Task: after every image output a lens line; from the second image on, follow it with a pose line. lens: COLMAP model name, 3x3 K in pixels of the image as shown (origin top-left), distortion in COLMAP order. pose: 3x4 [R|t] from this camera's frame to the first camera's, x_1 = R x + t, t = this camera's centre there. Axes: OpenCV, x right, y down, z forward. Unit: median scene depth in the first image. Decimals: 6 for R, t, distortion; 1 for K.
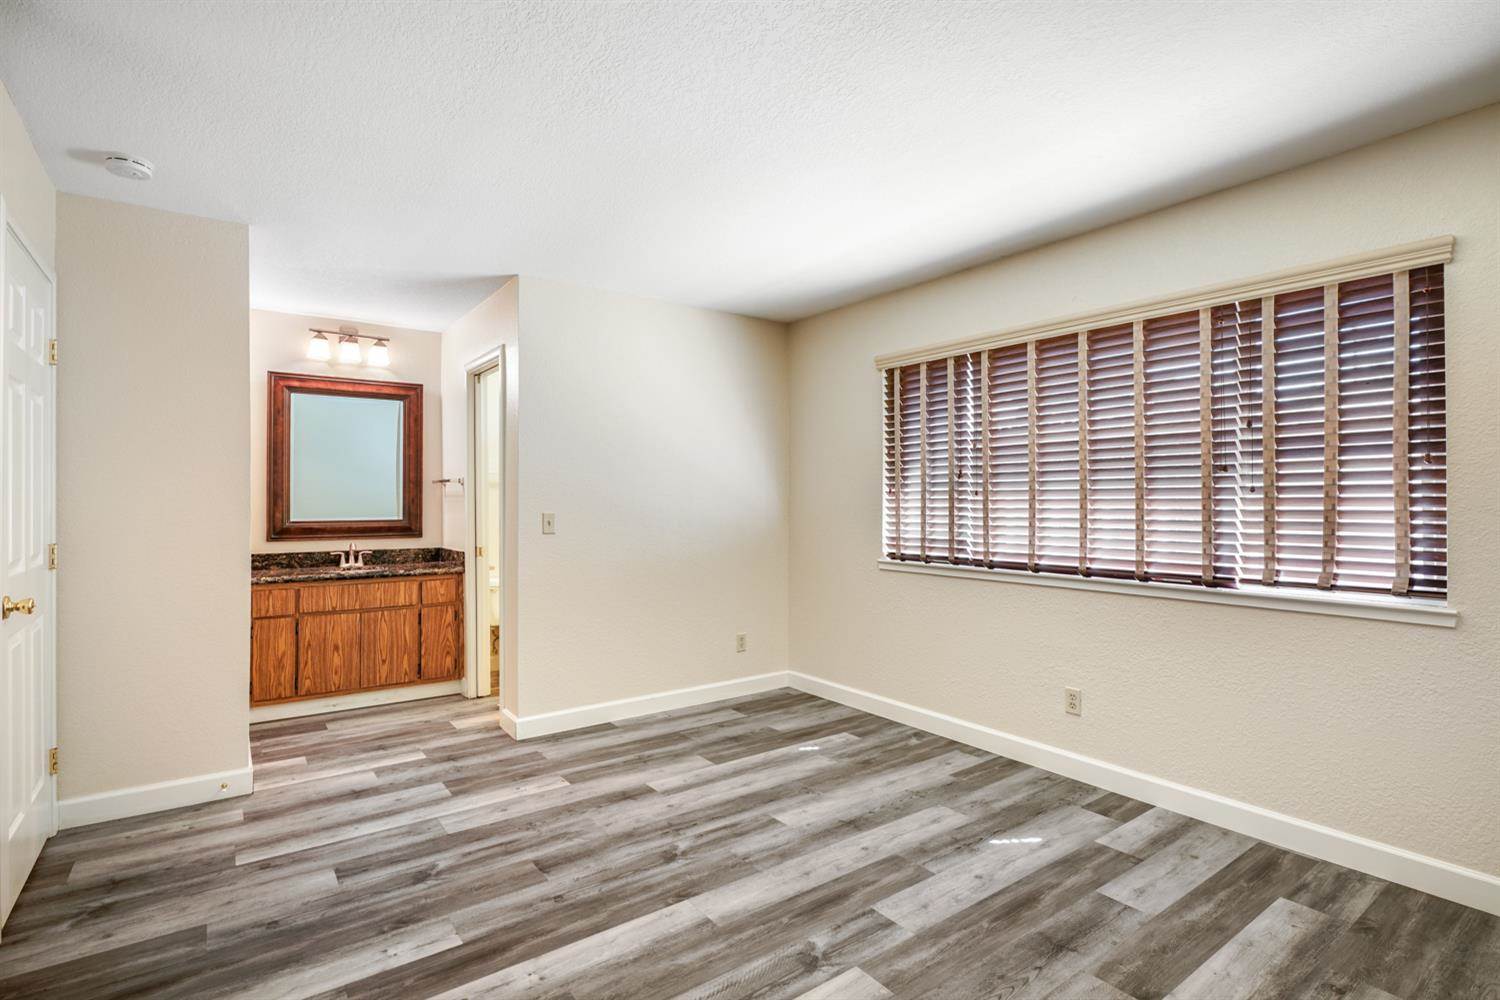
lens RADIAL K [[710.5, 0, 750.0], [0, 710.5, 500.0], [0, 0, 1]] dist [-0.002350, -0.000184]
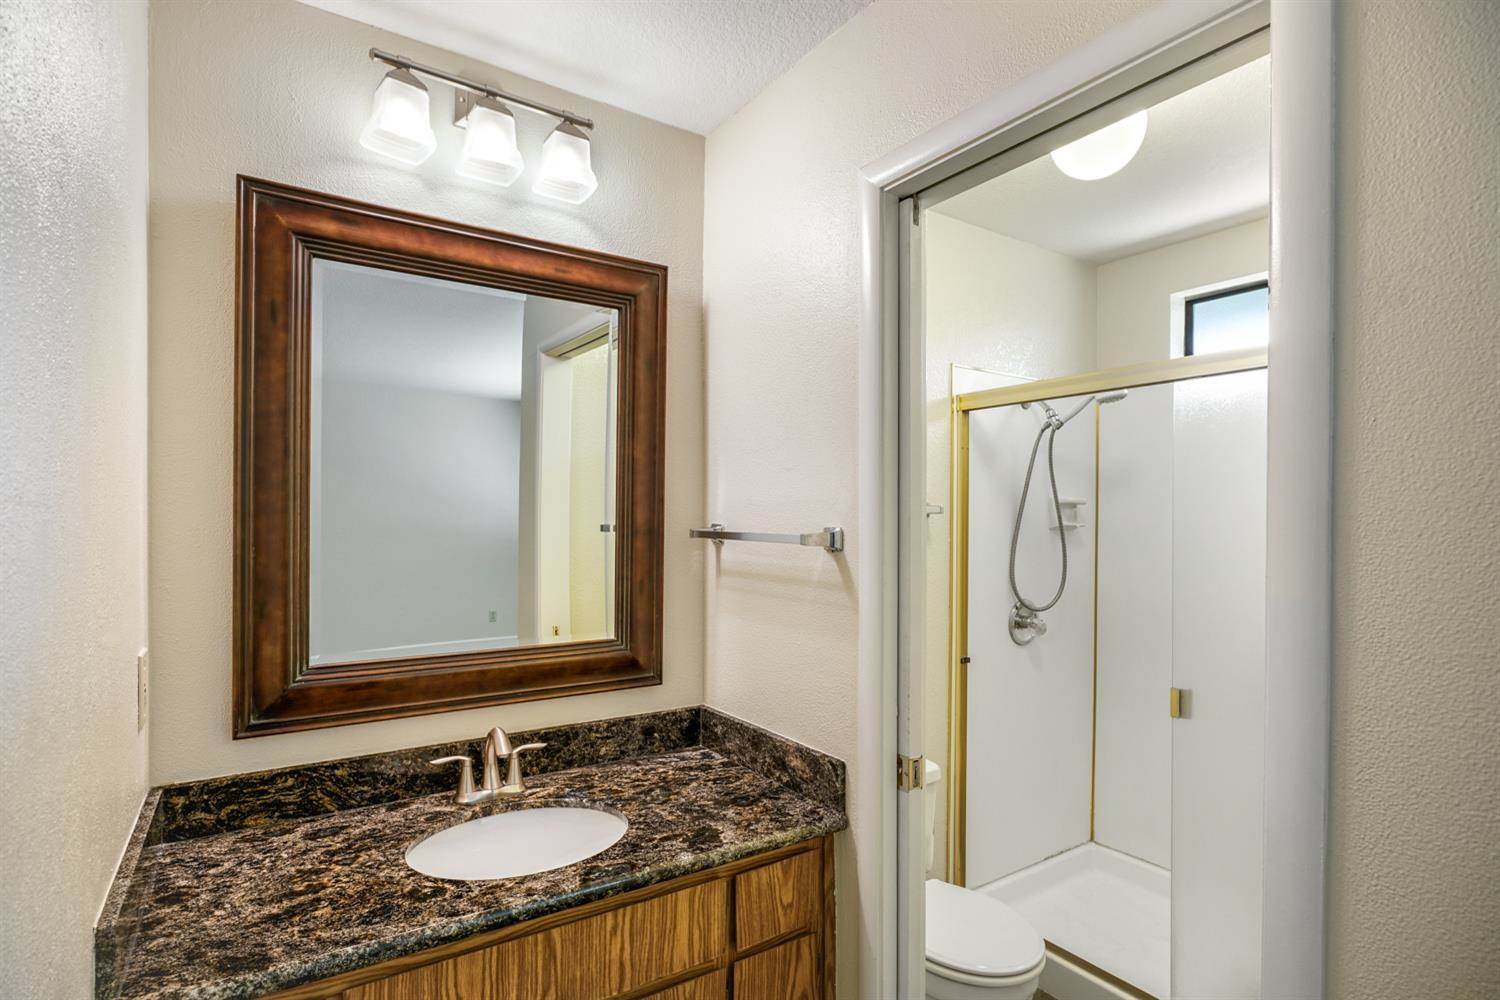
lens RADIAL K [[741.1, 0, 755.6], [0, 741.1, 519.5], [0, 0, 1]] dist [0.001060, 0.000075]
pose [[0.999488, 0.008356, -0.030874, -0.431978], [-0.008141, 0.999942, 0.007063, -0.038474], [0.030931, -0.006808, 0.999498, 0.665140]]
